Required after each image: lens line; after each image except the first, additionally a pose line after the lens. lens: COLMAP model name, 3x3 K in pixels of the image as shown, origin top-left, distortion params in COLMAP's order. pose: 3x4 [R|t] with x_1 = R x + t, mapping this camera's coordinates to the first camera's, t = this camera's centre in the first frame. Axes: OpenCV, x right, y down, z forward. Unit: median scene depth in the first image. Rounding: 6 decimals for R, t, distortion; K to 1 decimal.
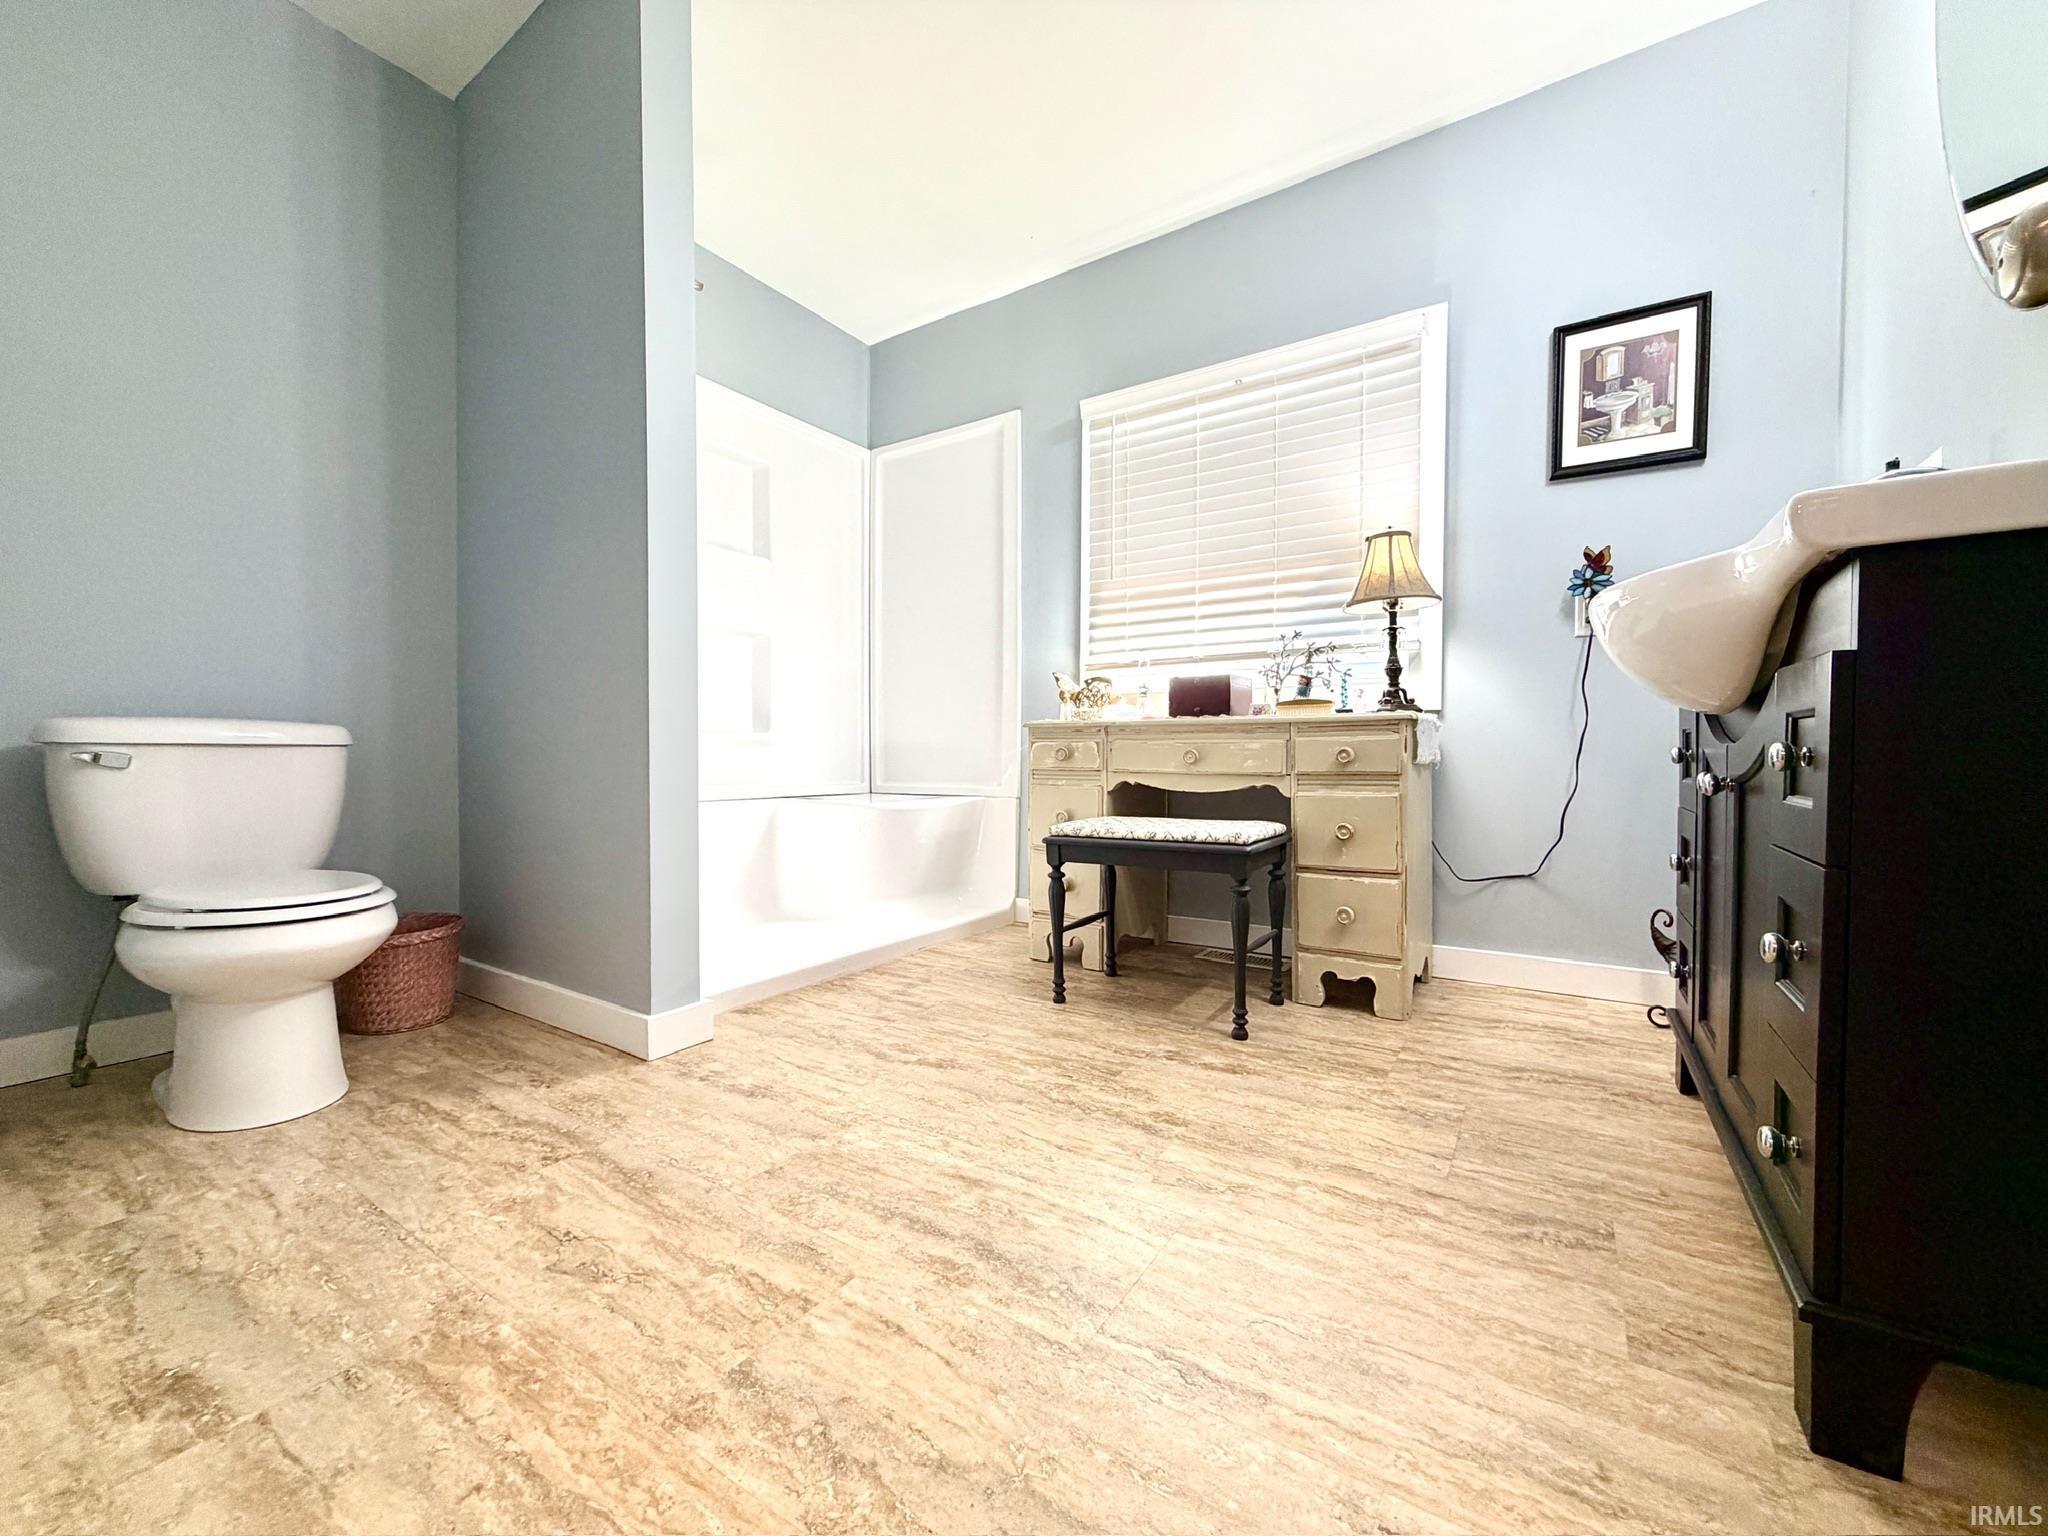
lens RADIAL K [[813.9, 0, 1026.5], [0, 813.9, 766.9], [0, 0, 1]] dist [-0.000507, 0.000533]
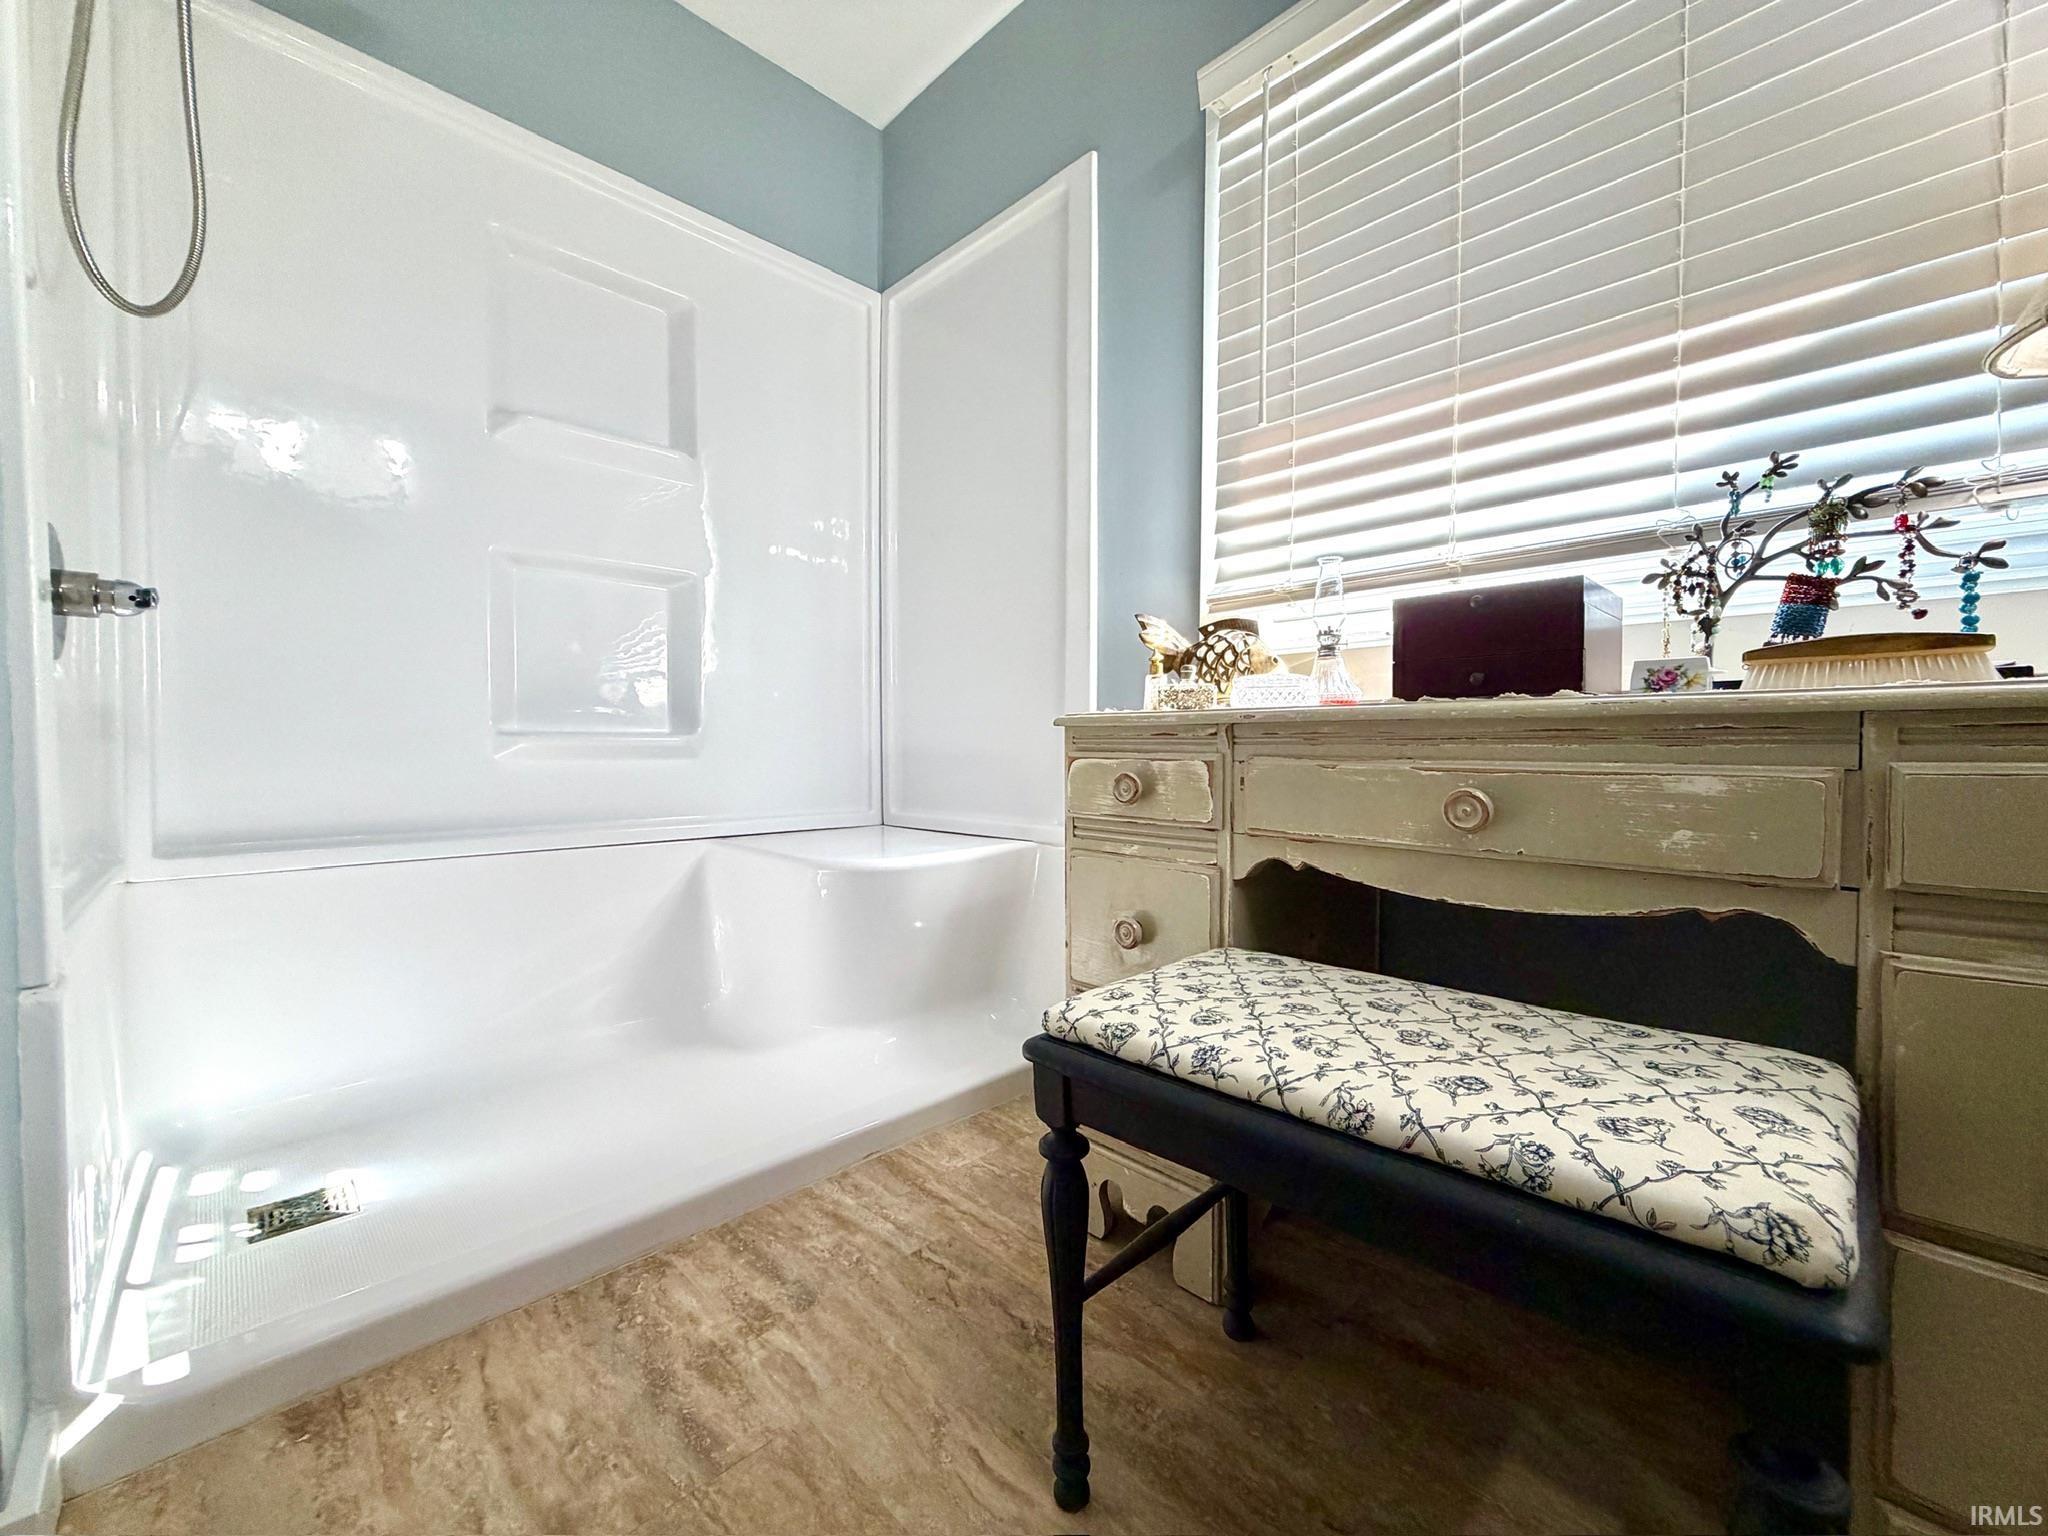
lens RADIAL K [[813.9, 0, 1021.2], [0, 813.9, 764.5], [0, 0, 1]] dist [-0.000507, 0.000533]
pose [[0.976315, 0.005261, -0.216292, 0.081563], [-0.003370, 0.999953, 0.009110, -0.031628], [0.216330, -0.008166, 0.976286, 0.561655]]
